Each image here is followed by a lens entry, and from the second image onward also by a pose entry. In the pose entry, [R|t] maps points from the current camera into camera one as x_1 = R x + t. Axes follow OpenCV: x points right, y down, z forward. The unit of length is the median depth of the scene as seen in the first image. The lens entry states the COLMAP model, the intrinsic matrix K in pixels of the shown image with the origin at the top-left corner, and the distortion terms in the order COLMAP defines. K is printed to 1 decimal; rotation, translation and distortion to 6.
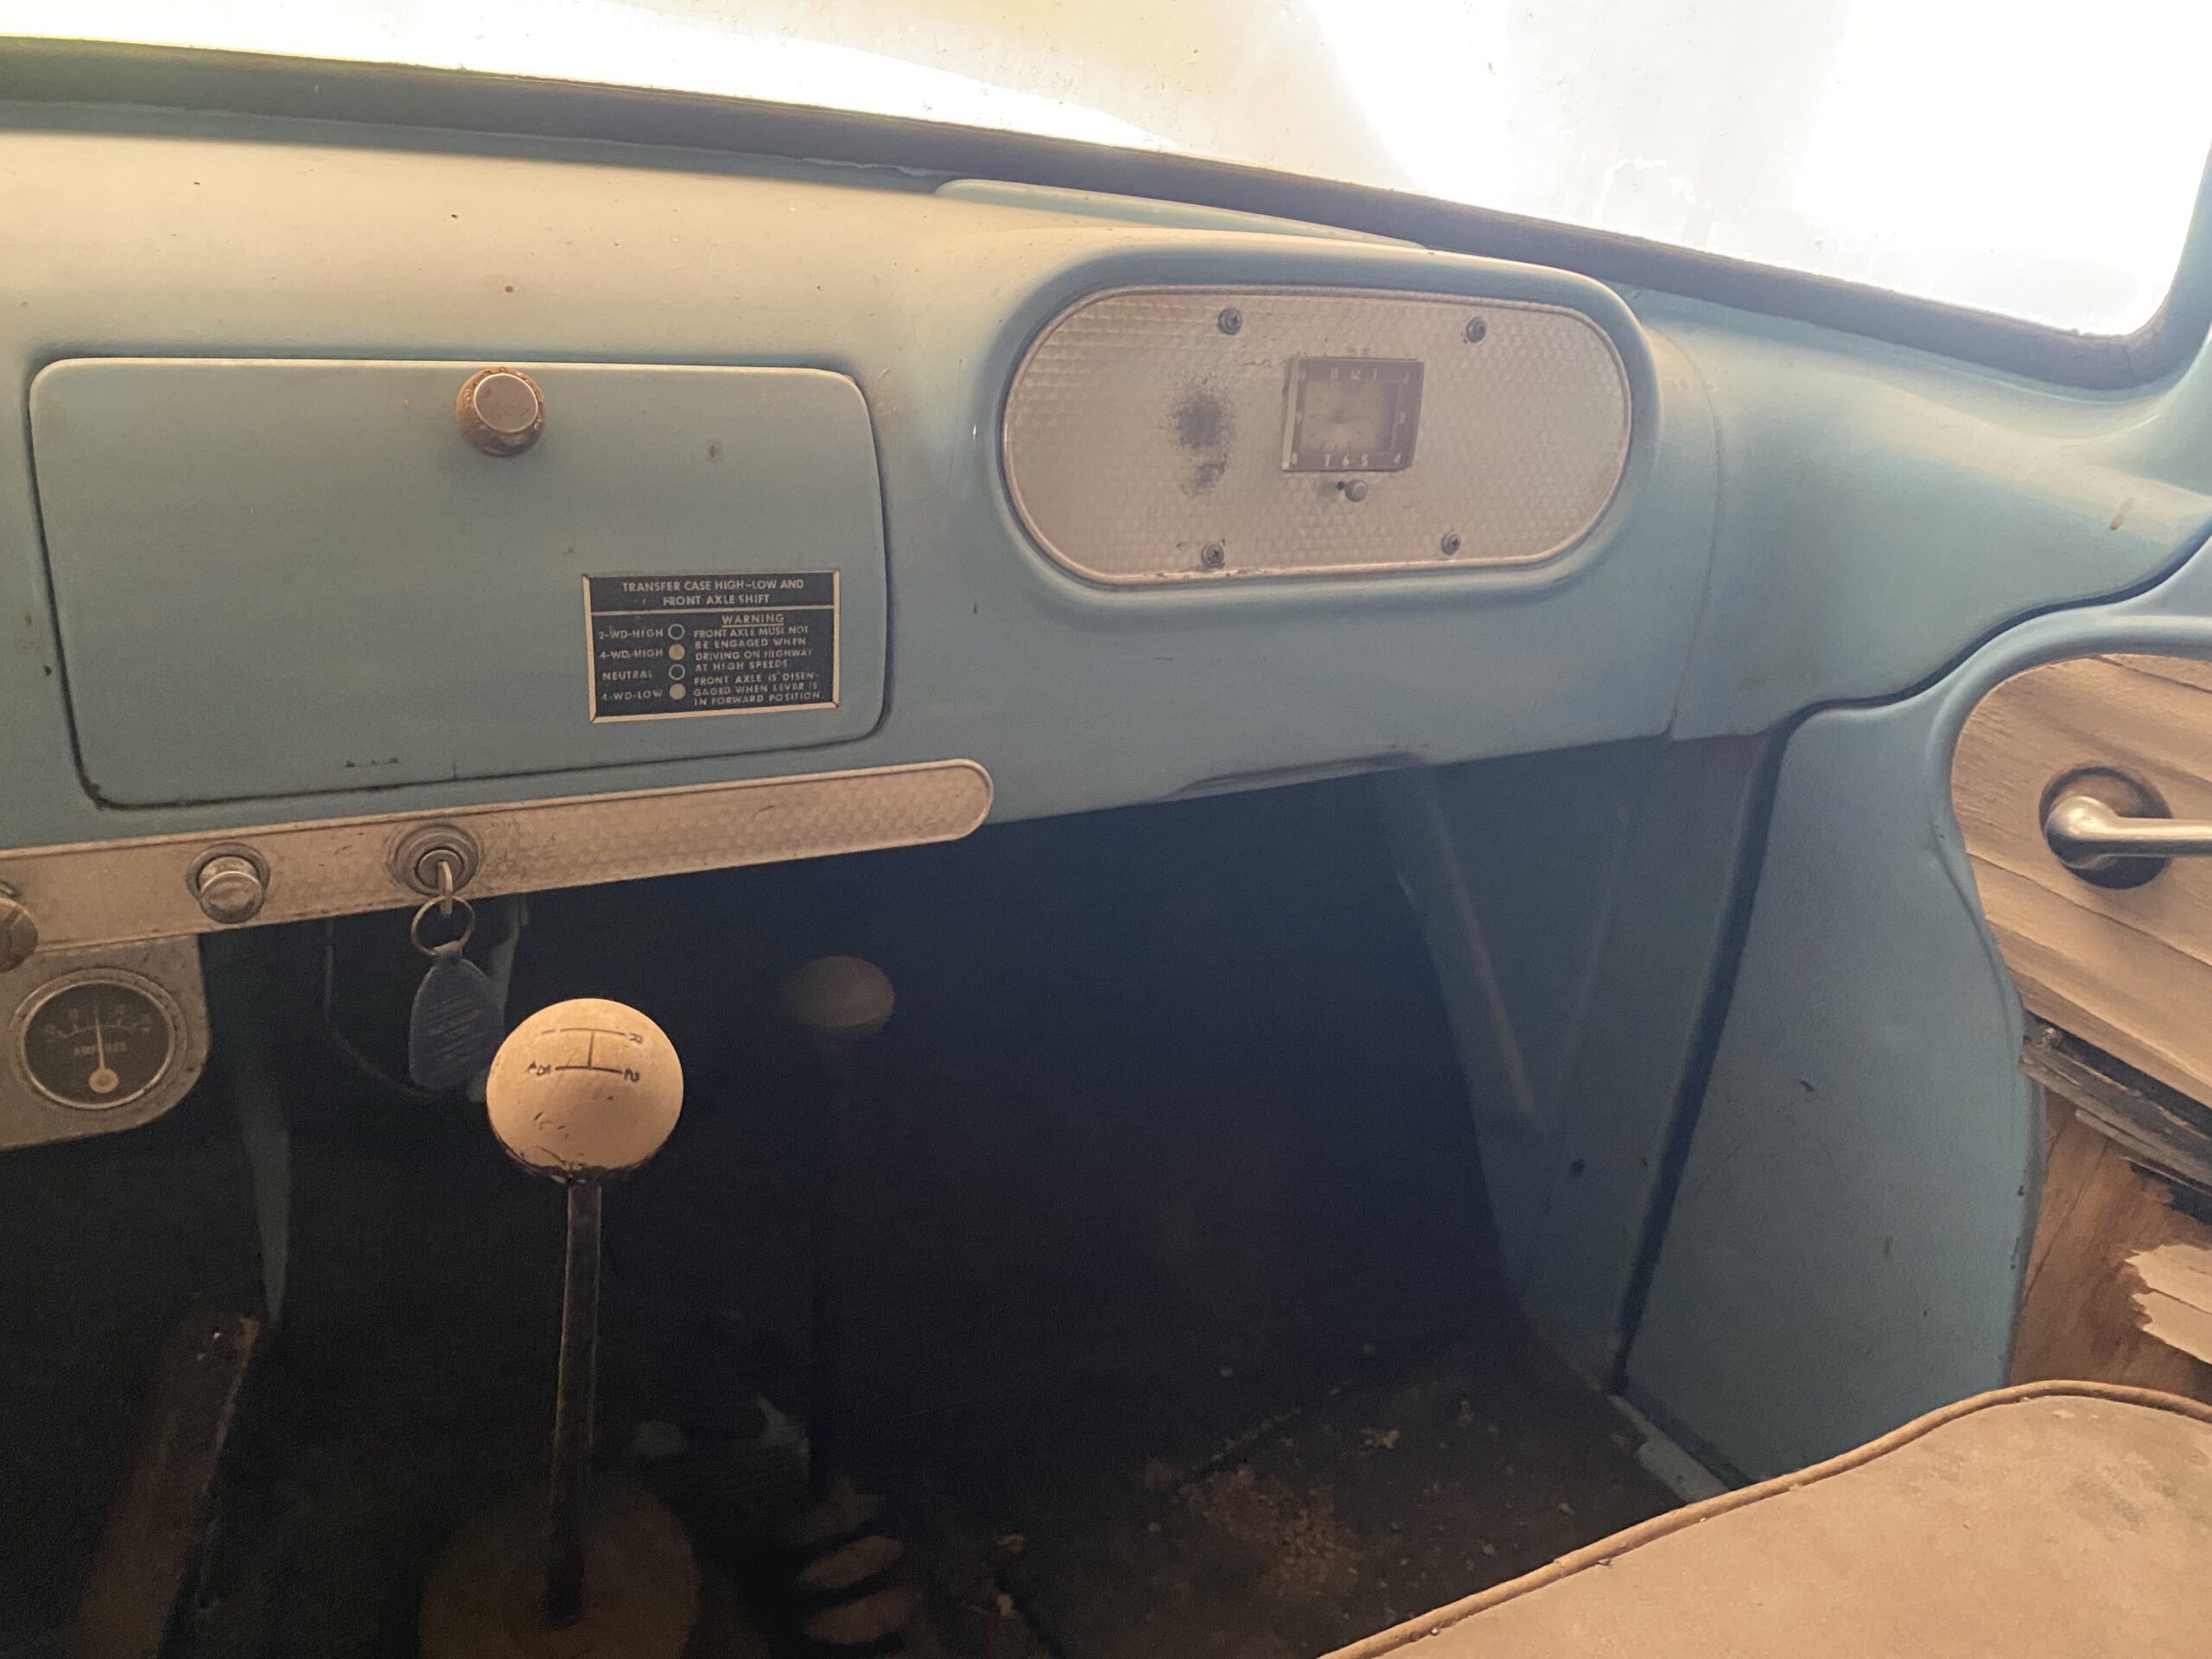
lens RADIAL K [[1658.7, 0, 1112.6], [0, 1658.7, 847.0], [0, 0, 1]] dist [0.004839, -0.005316]
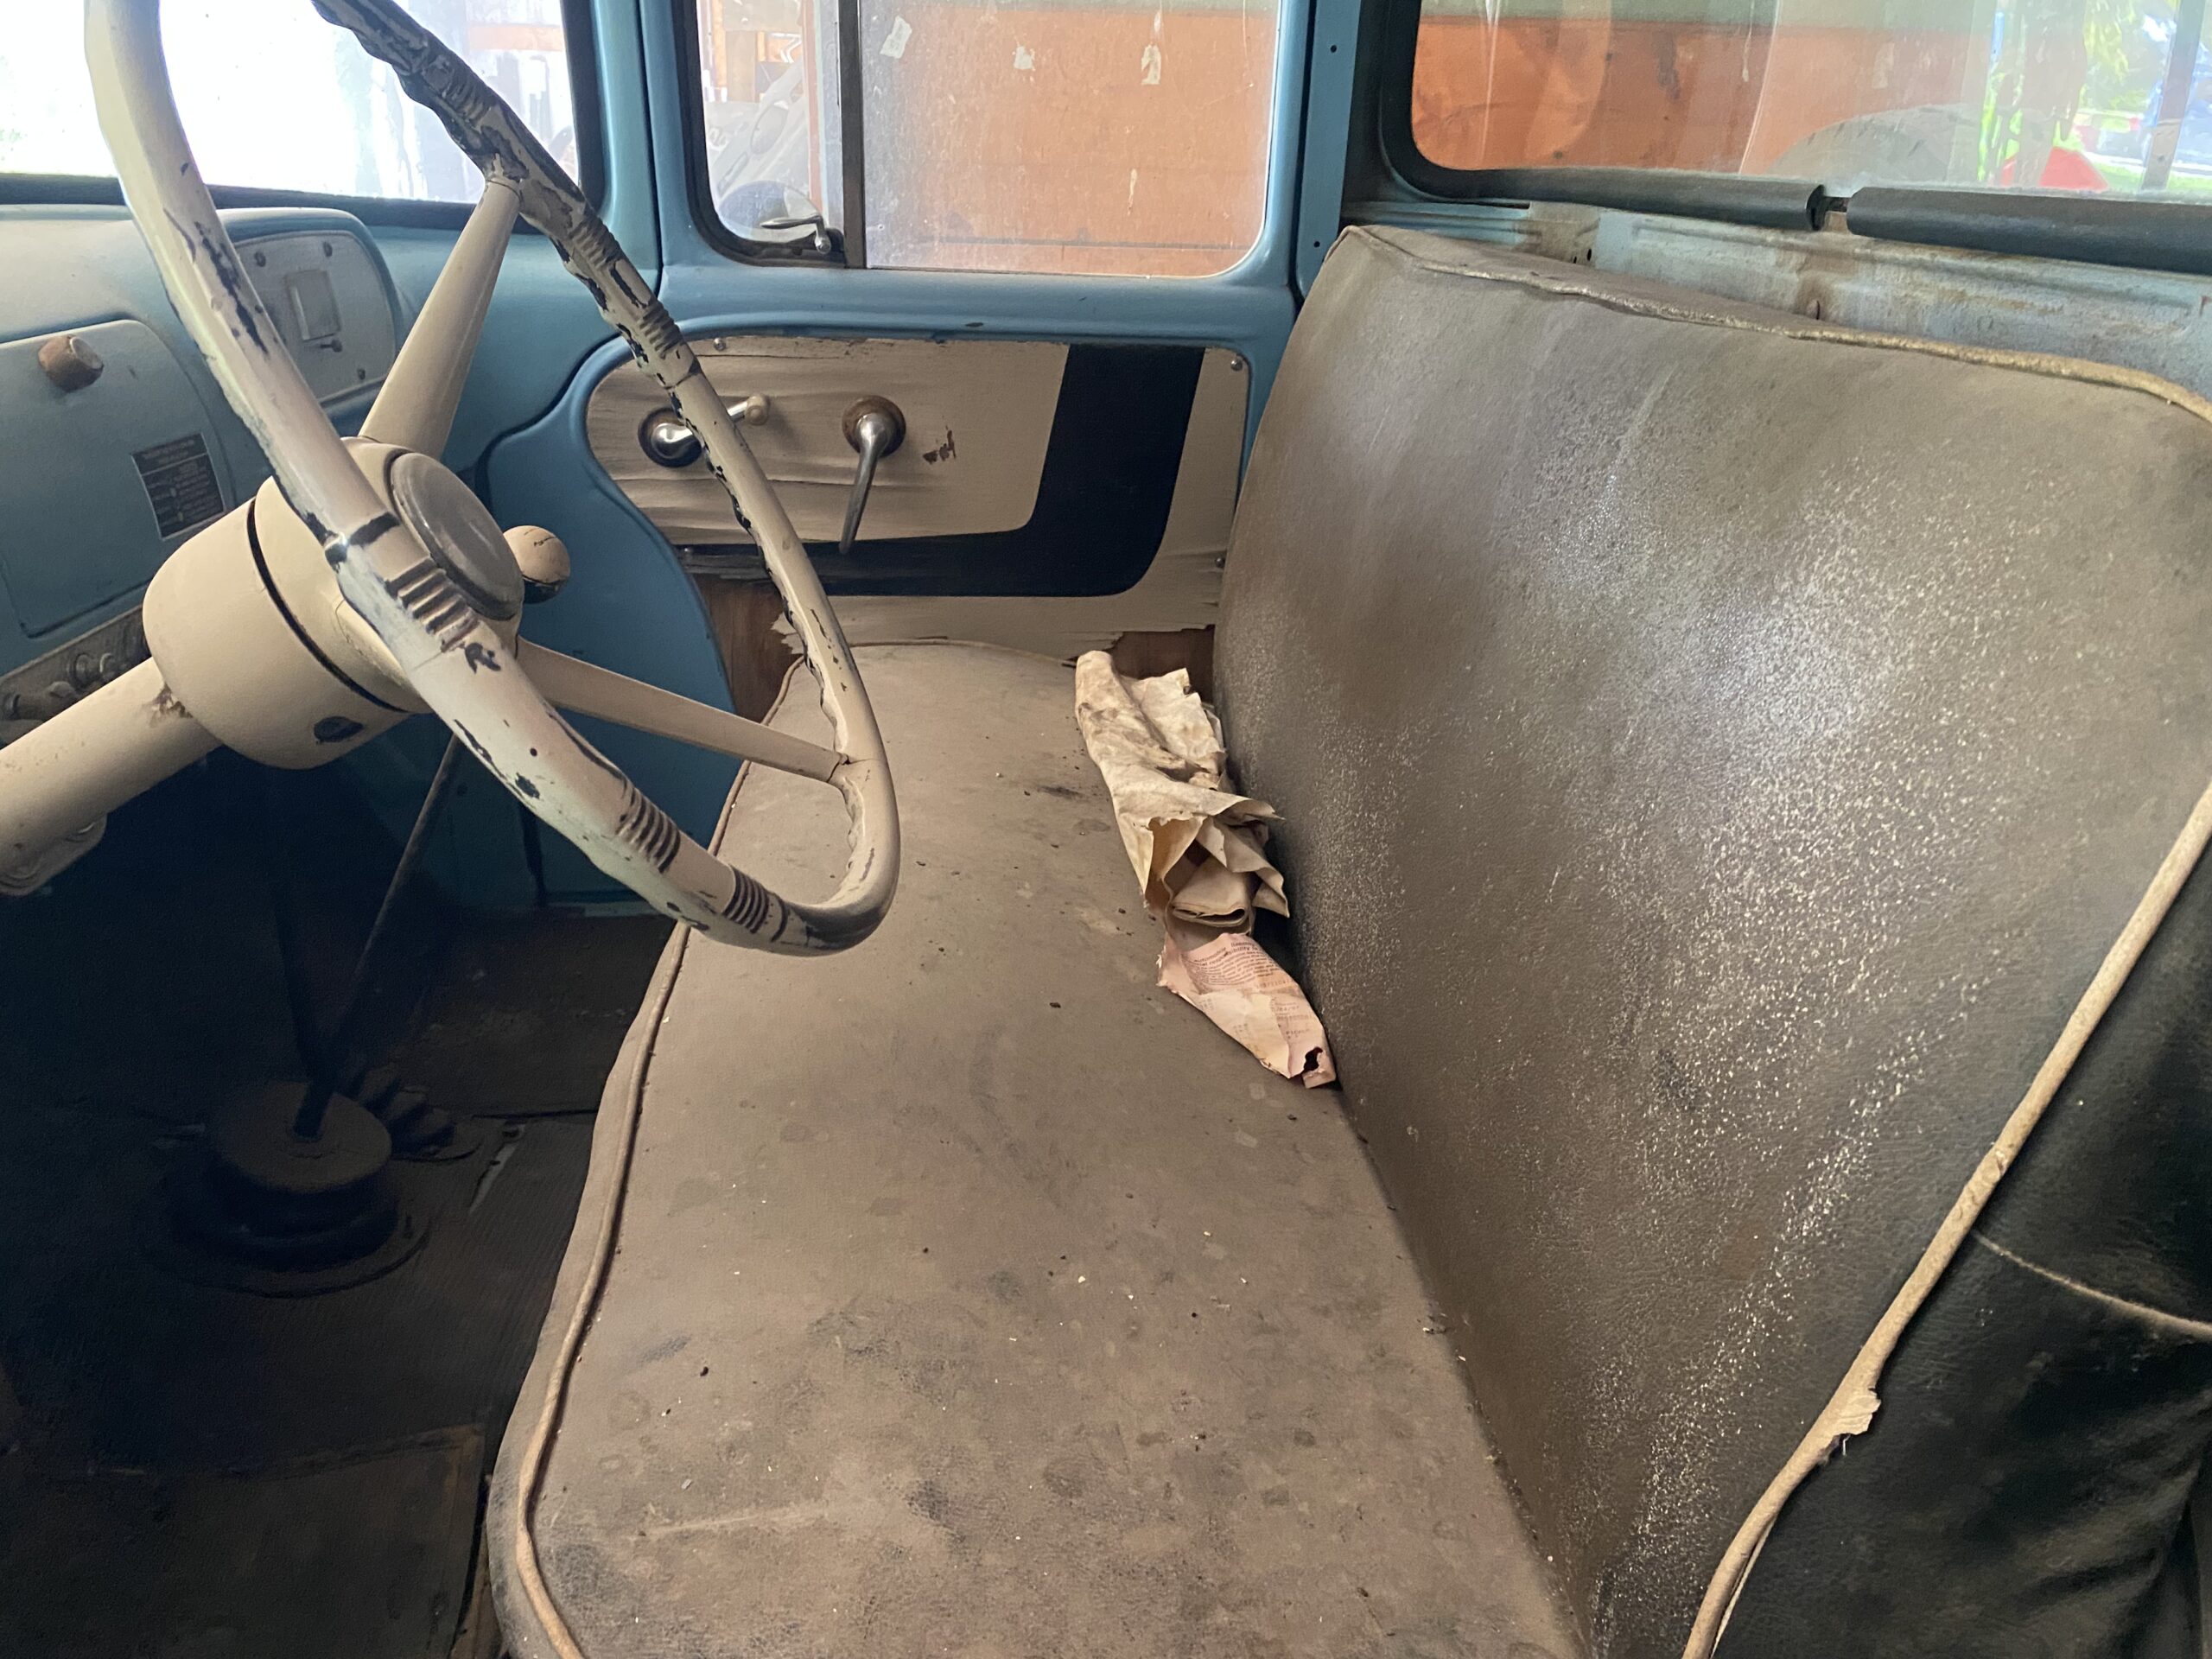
lens RADIAL K [[1678.5, 0, 1114.7], [0, 1678.5, 862.2], [0, 0, 1]] dist [0.000061, -0.006577]
pose [[0.419879, -0.442756, 0.792256, -1.089286], [0.405398, 0.872502, 0.272749, 0.105471], [-0.812006, 0.206657, 0.545837, -0.494209]]
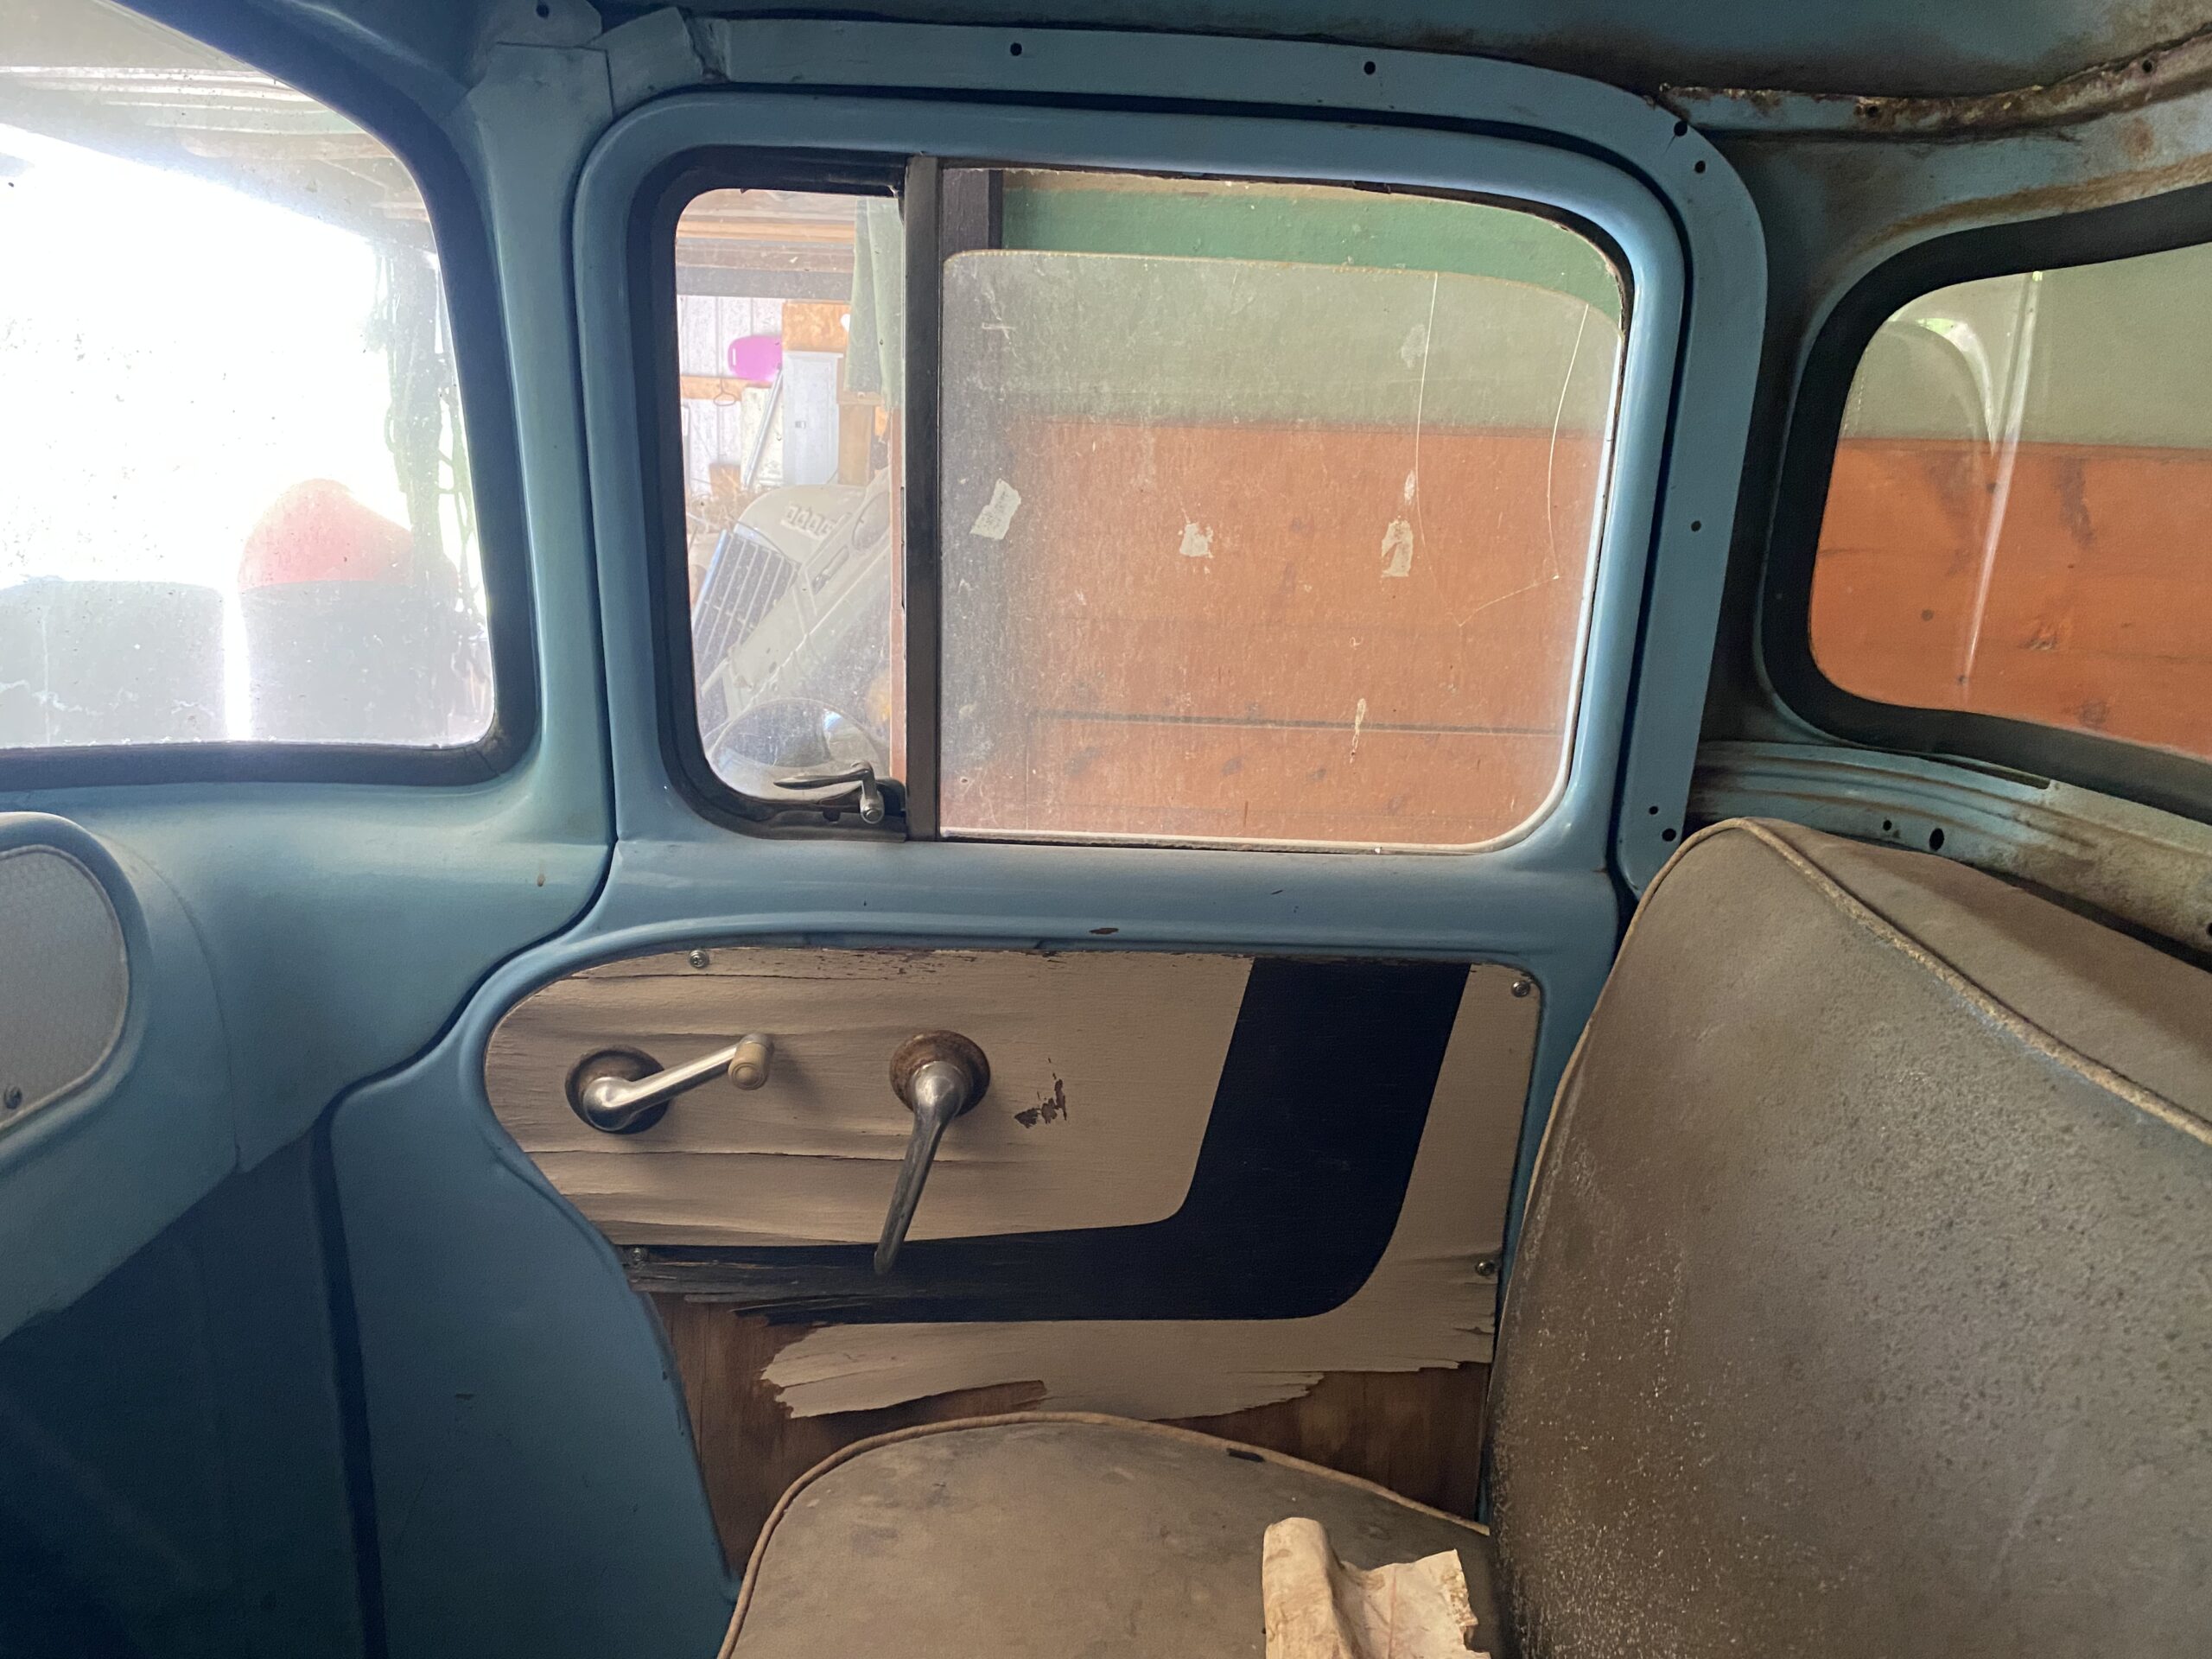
lens RADIAL K [[1677.5, 0, 1125.3], [0, 1677.5, 860.4], [0, 0, 1]] dist [0.090074, -0.155603]
pose [[0.479914, -0.284775, 0.829811, -0.269230], [0.393139, 0.915376, 0.086771, -0.140557], [-0.784299, 0.284588, 0.551257, -0.099701]]
